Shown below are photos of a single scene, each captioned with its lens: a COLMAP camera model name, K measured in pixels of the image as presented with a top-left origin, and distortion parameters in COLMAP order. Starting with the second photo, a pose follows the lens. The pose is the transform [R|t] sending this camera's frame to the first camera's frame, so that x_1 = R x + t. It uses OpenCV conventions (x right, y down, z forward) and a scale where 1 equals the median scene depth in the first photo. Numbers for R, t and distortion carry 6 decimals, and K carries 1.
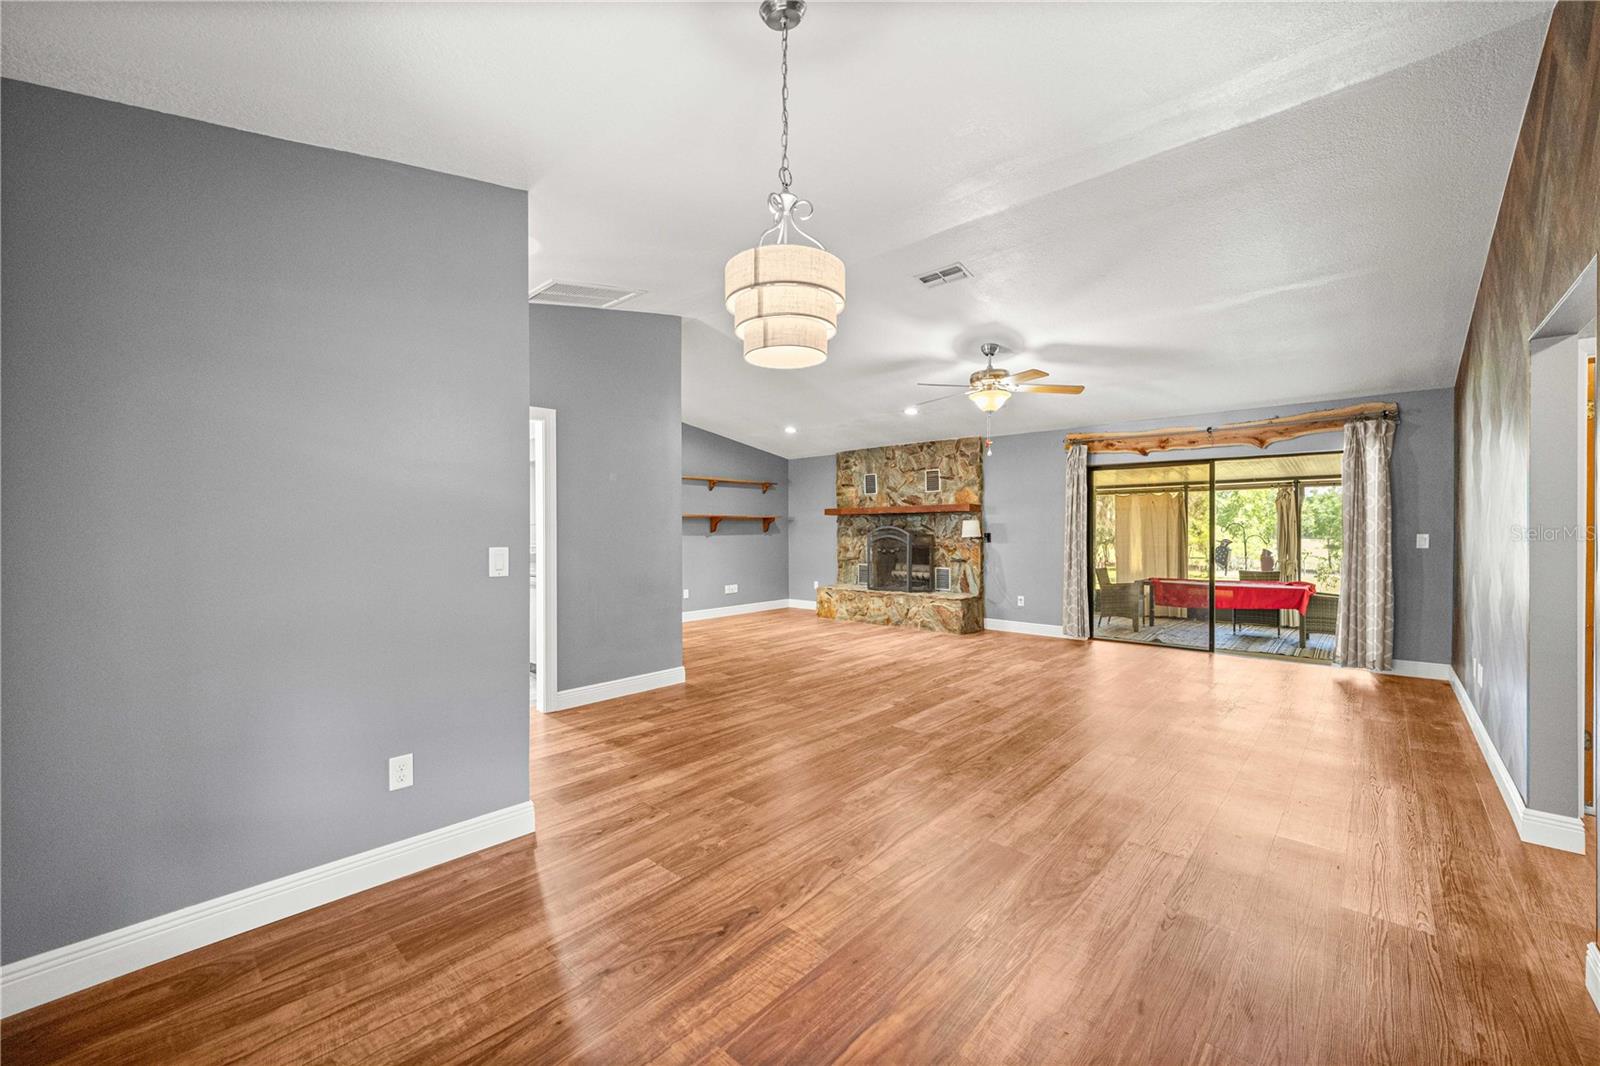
lens RADIAL K [[622.5, 0, 794.2], [0, 622.5, 531.2], [0, 0, 1]] dist [0.000591, -0.000006]
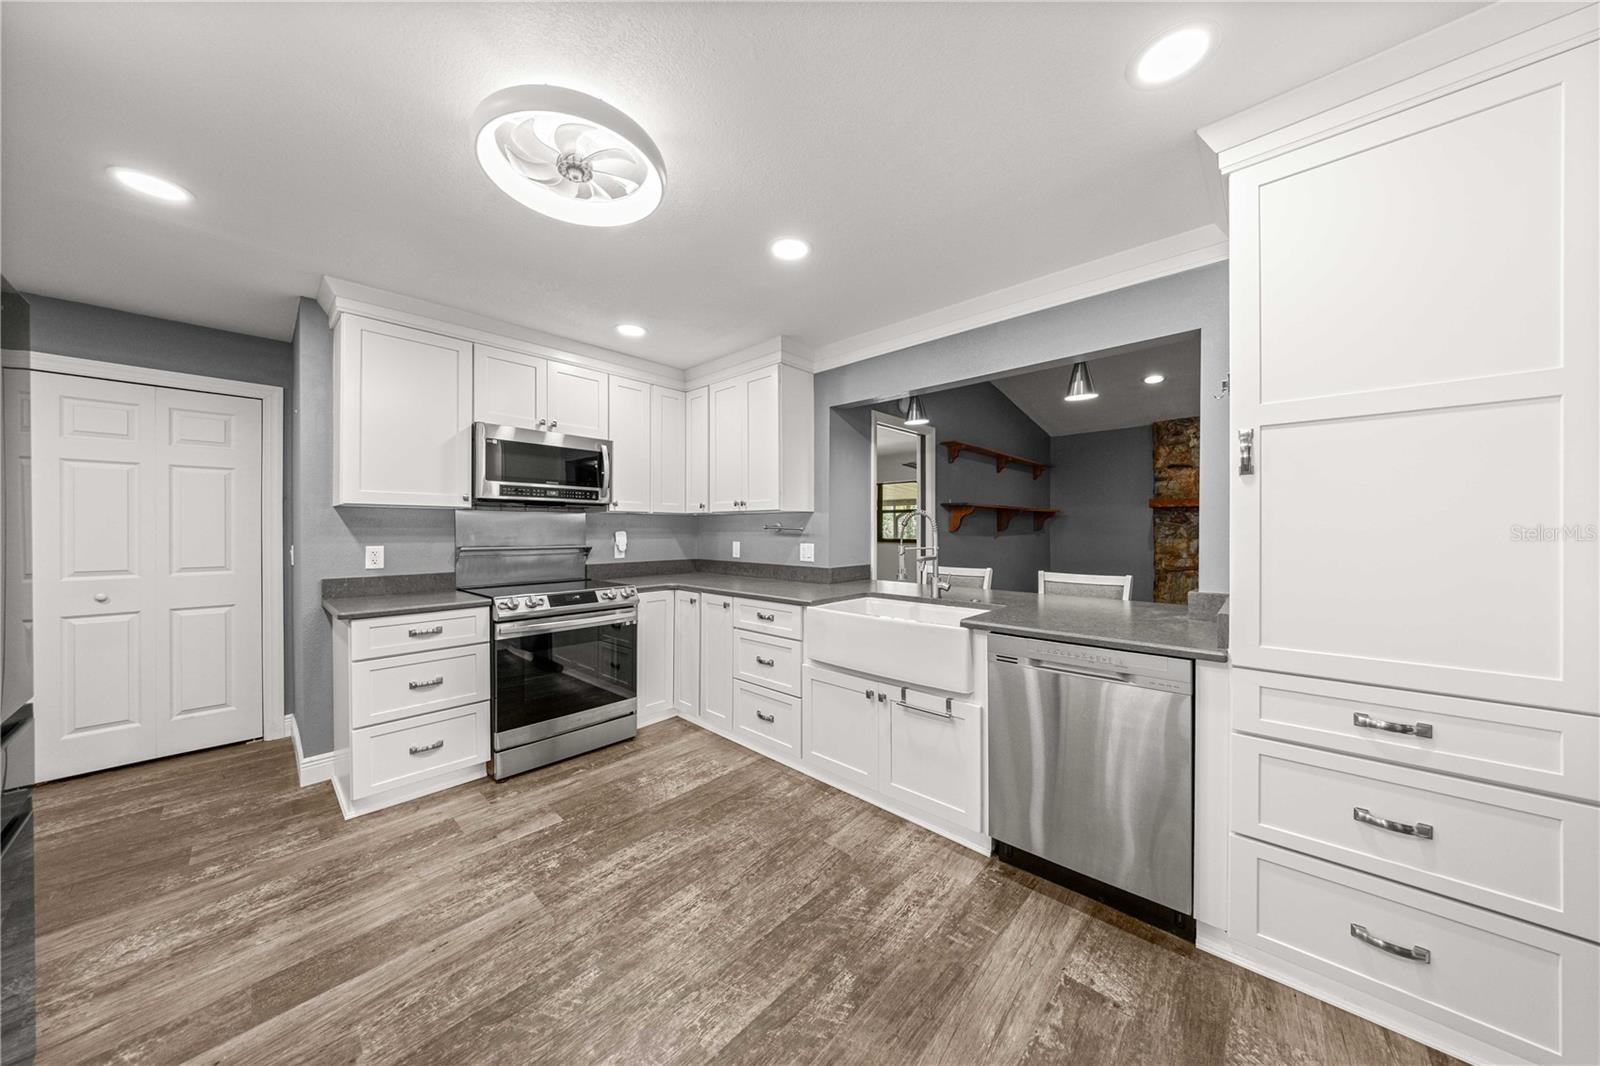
lens RADIAL K [[513.9, 0, 798.6], [0, 513.9, 529.3], [0, 0, 1]] dist [0.001251, 0.000025]
pose [[0.999973, 0.004186, 0.005977, -0.399029], [-0.004180, 0.999991, -0.001033, 0.001266], [-0.005982, 0.001008, 0.999982, 0.460698]]
